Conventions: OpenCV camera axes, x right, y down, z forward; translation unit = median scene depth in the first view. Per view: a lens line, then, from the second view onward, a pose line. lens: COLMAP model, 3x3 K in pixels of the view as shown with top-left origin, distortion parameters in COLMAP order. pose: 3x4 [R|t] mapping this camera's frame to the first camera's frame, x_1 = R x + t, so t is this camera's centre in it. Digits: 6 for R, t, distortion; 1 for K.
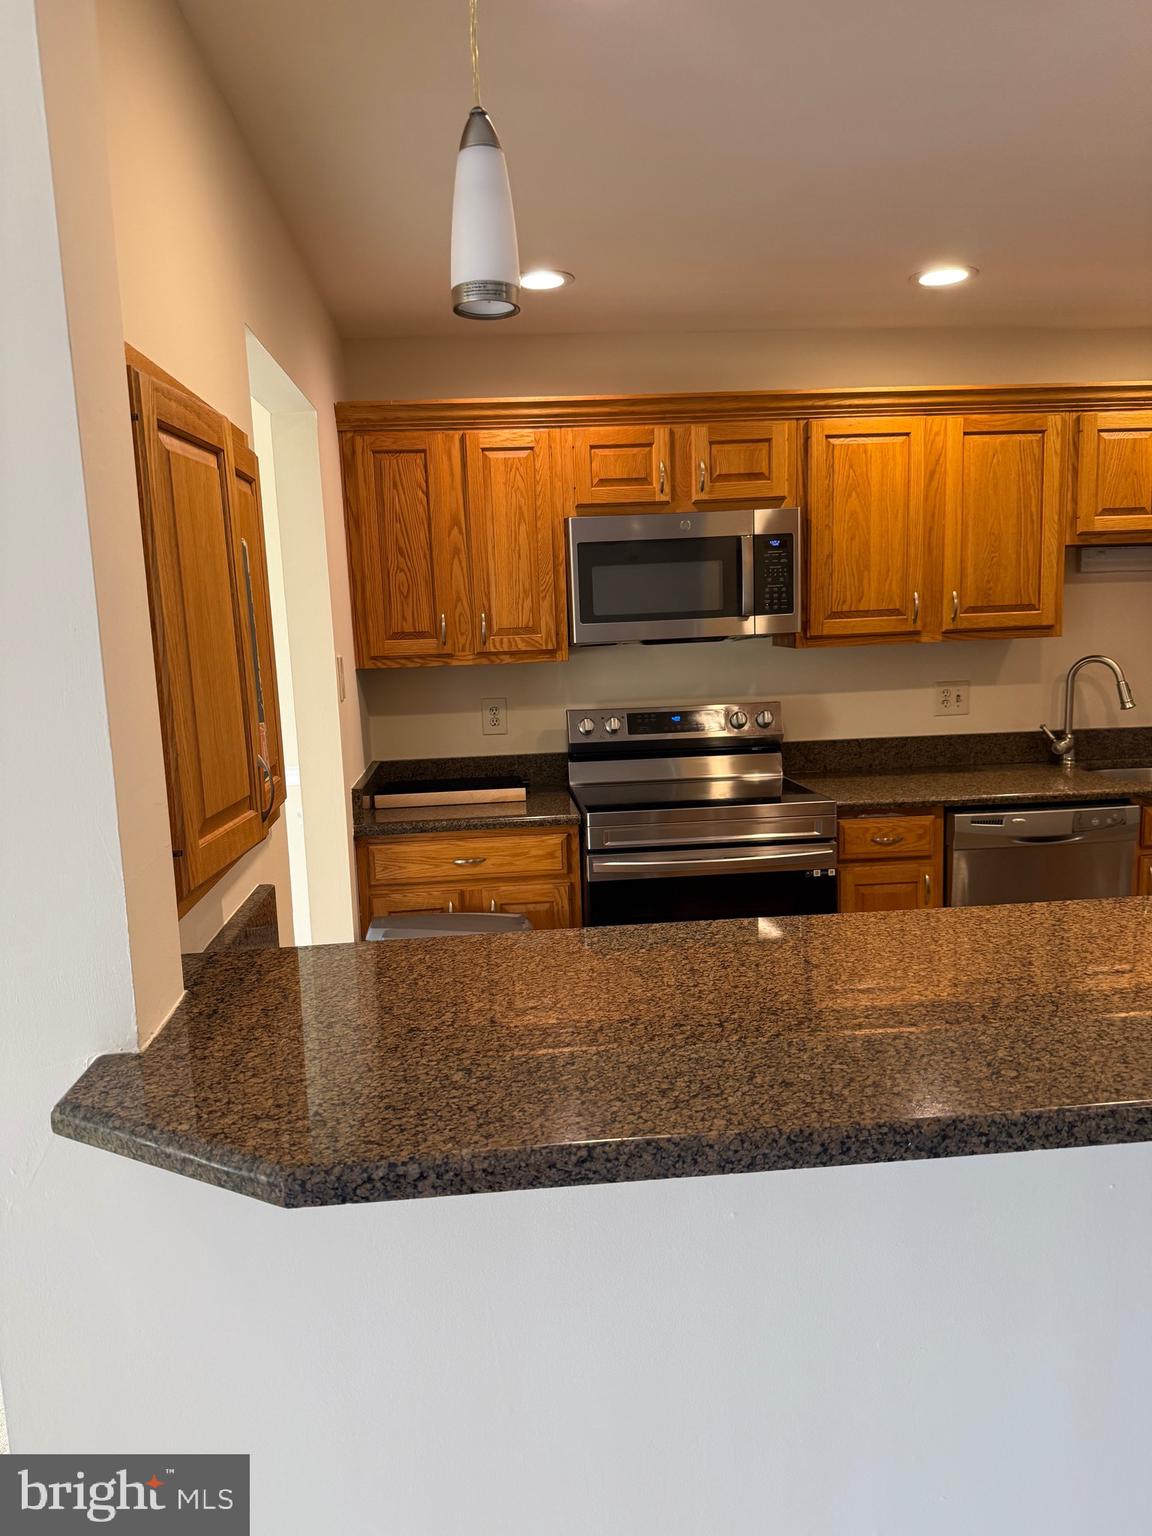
lens RADIAL K [[1077.6, 0, 564.1], [0, 1077.6, 774.6], [0, 0, 1]] dist [0.178566, -0.410203]
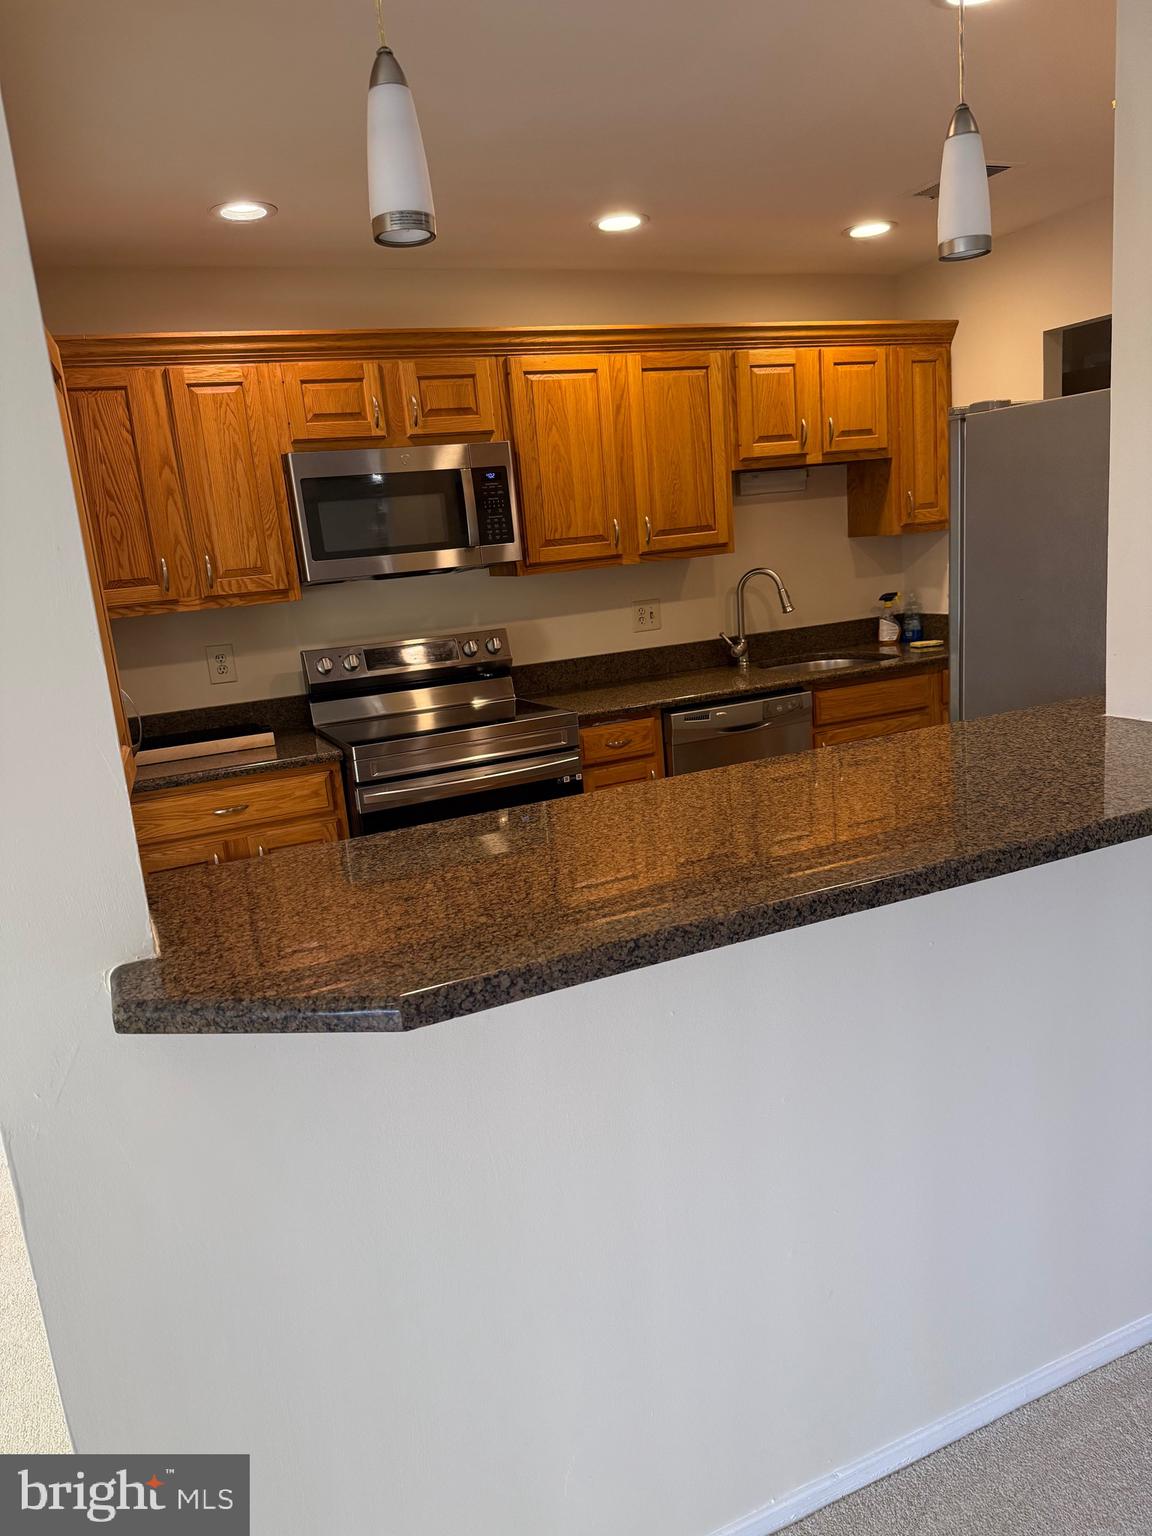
lens RADIAL K [[1077.6, 0, 564.1], [0, 1077.6, 774.6], [0, 0, 1]] dist [0.178566, -0.410203]
pose [[0.943843, -0.116933, 0.309010, -0.098676], [0.102882, 0.992794, 0.061442, 0.017456], [-0.313968, -0.026200, 0.949072, -0.031462]]
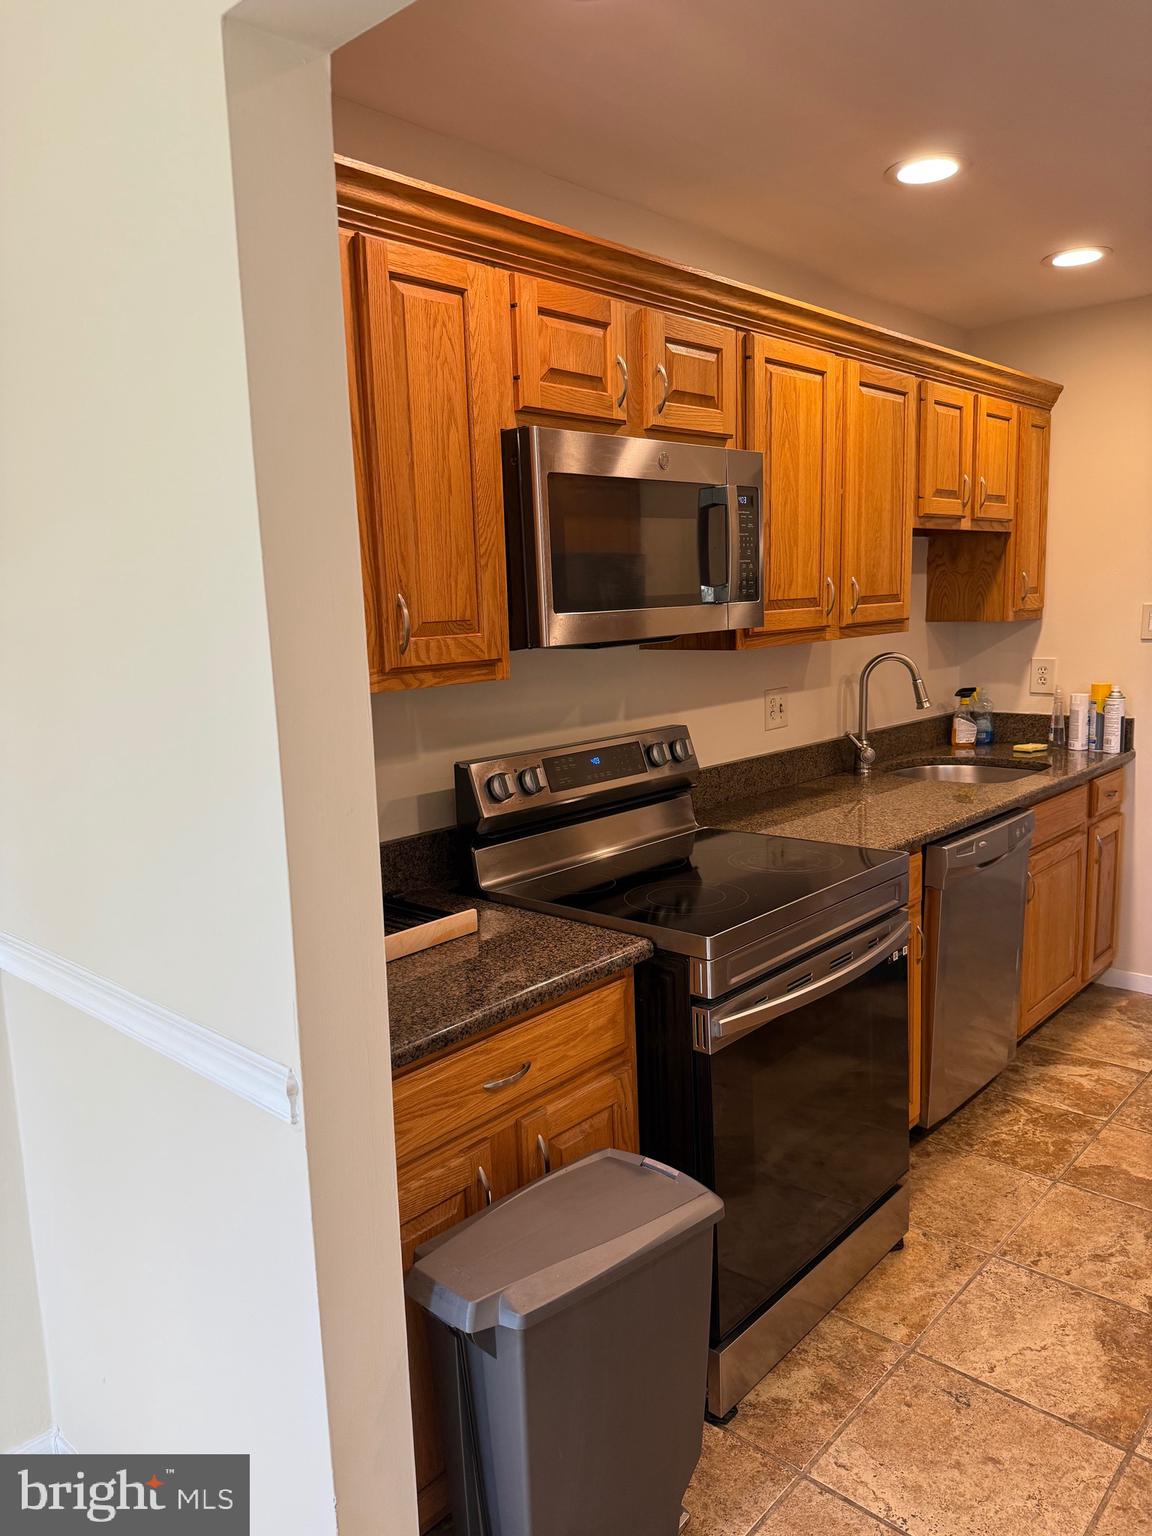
lens RADIAL K [[1090.2, 0, 571.3], [0, 1090.2, 783.0], [0, 0, 1]] dist [0.040987, -0.036161]
pose [[0.730645, -0.104609, 0.674696, -0.377759], [0.109374, 0.993364, 0.035573, -0.068255], [-0.673940, 0.047803, 0.737238, 0.561534]]
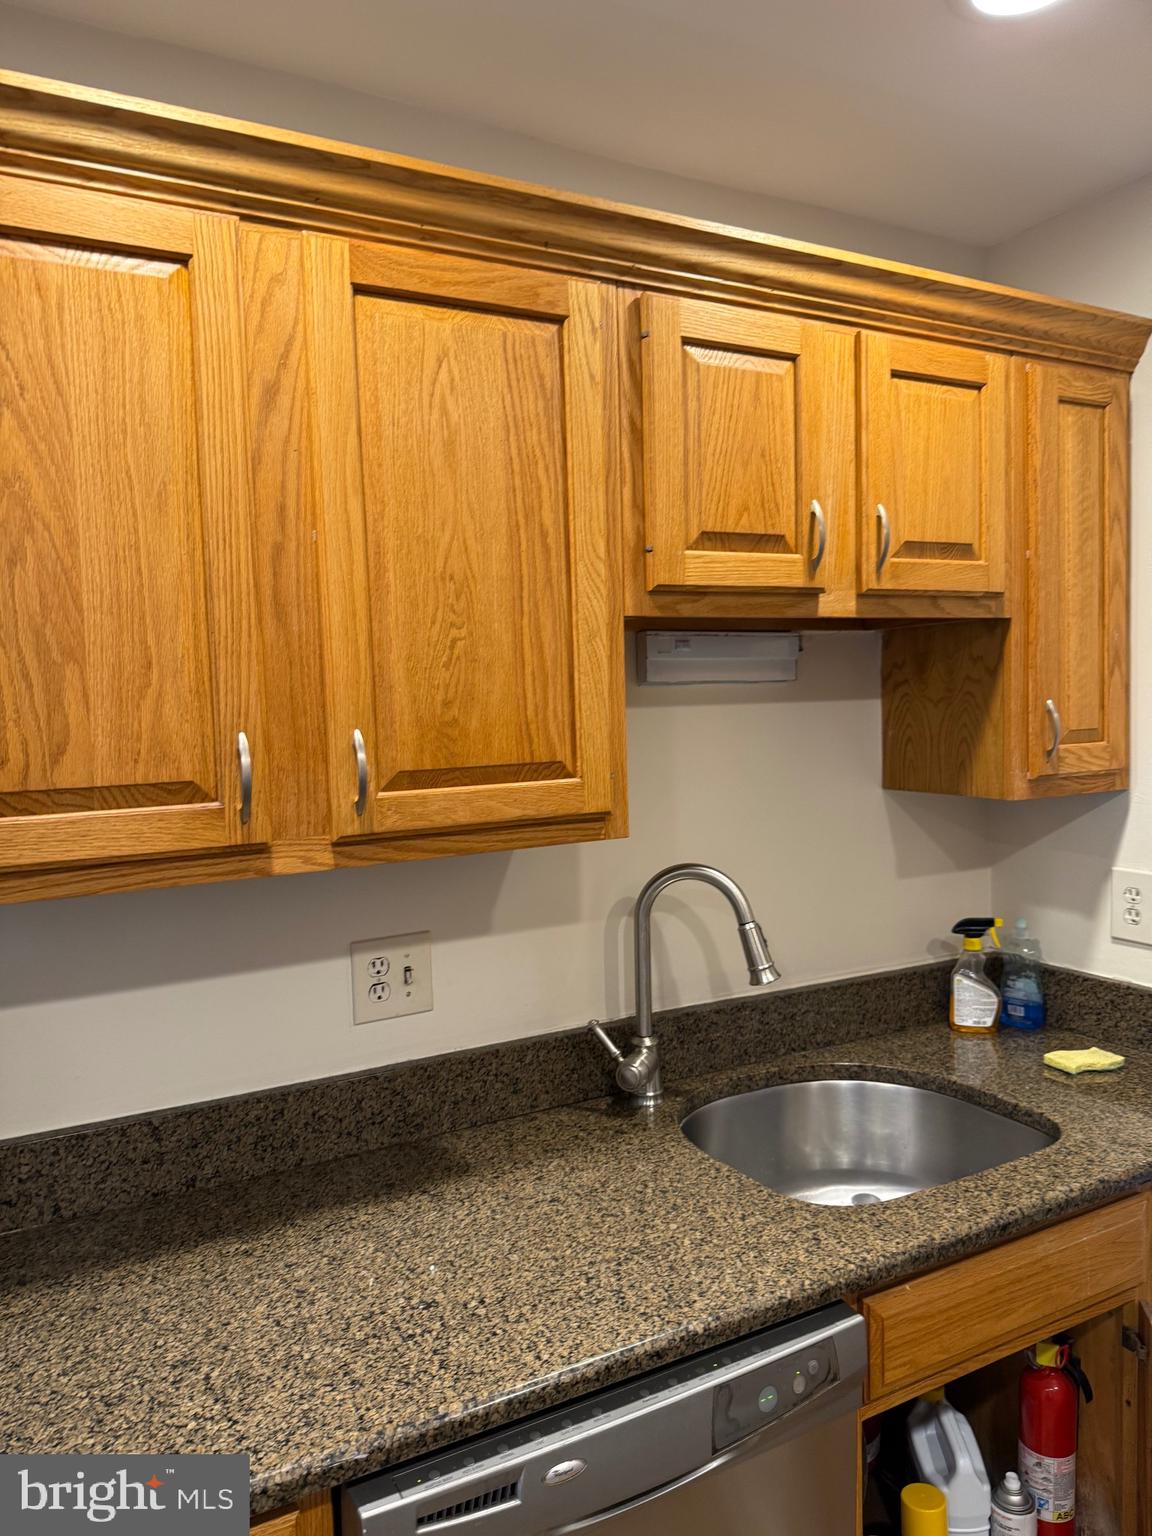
lens RADIAL K [[1090.2, 0, 571.3], [0, 1090.2, 783.0], [0, 0, 1]] dist [0.040987, -0.036161]
pose [[0.912621, -0.023911, 0.408106, 0.282749], [0.059647, 0.995393, -0.075065, -0.122738], [-0.404432, 0.092848, 0.909843, 0.671367]]
